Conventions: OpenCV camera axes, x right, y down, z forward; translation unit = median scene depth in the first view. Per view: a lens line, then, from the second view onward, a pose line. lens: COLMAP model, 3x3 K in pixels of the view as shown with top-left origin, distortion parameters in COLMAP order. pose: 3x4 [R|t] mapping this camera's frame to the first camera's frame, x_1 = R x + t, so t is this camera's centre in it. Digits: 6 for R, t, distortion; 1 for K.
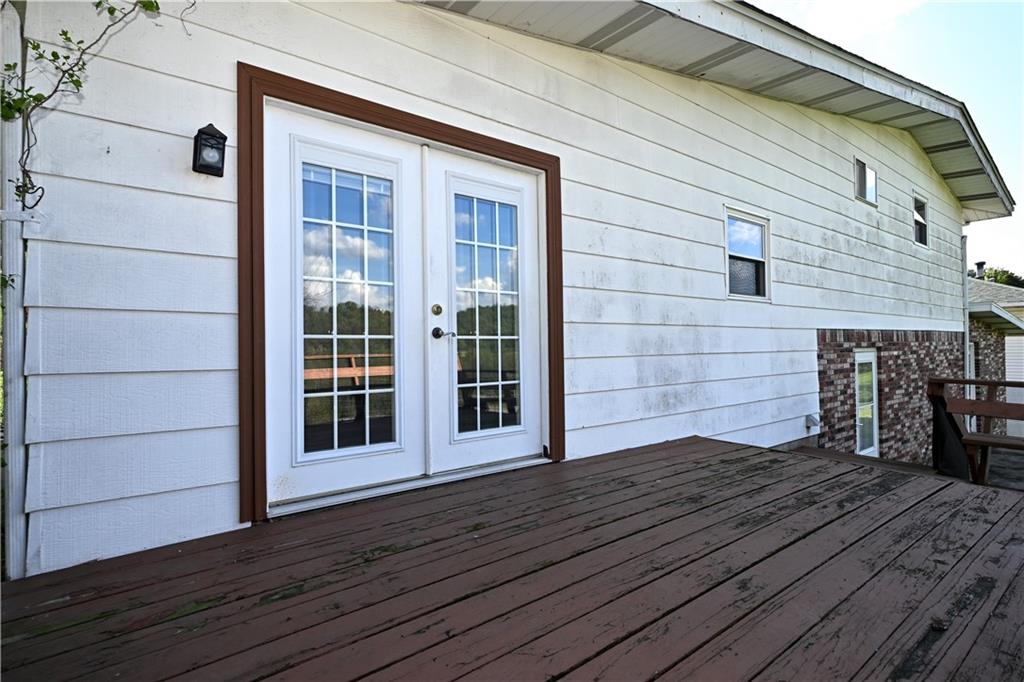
lens RADIAL K [[503.3, 0, 512.0], [0, 503.3, 341.0], [0, 0, 1]] dist [-0.010133, -0.000559]
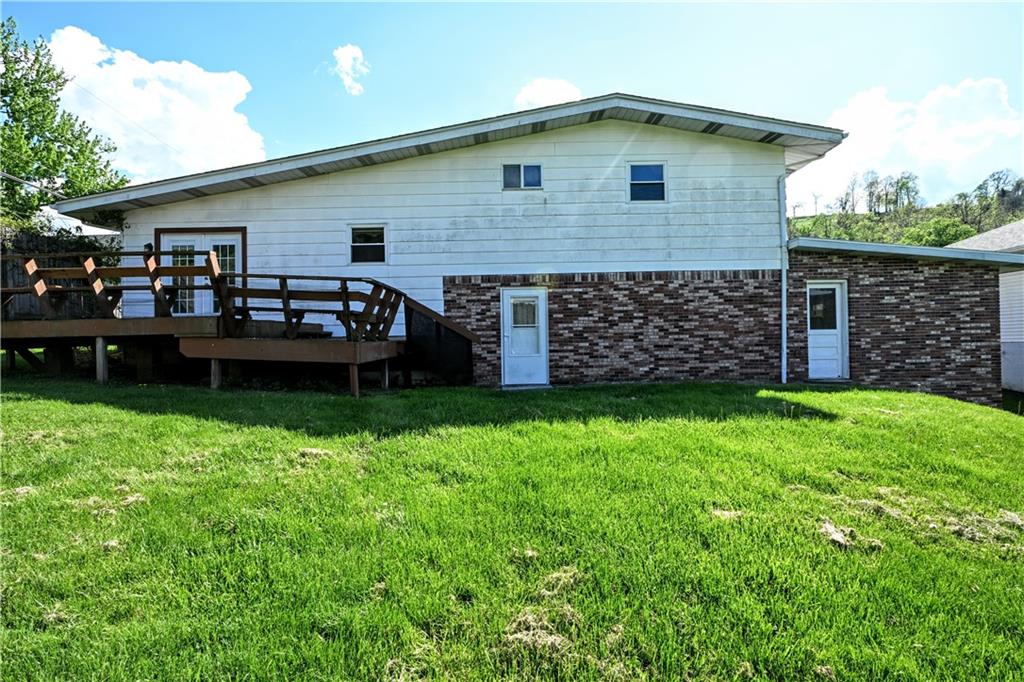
lens RADIAL K [[503.3, 0, 512.0], [0, 503.3, 341.0], [0, 0, 1]] dist [-0.010133, -0.000559]
pose [[0.785981, 0.006908, -0.618212, 2.549245], [0.012586, 0.999552, 0.027171, 0.214544], [0.618123, -0.029137, 0.785541, -0.339597]]
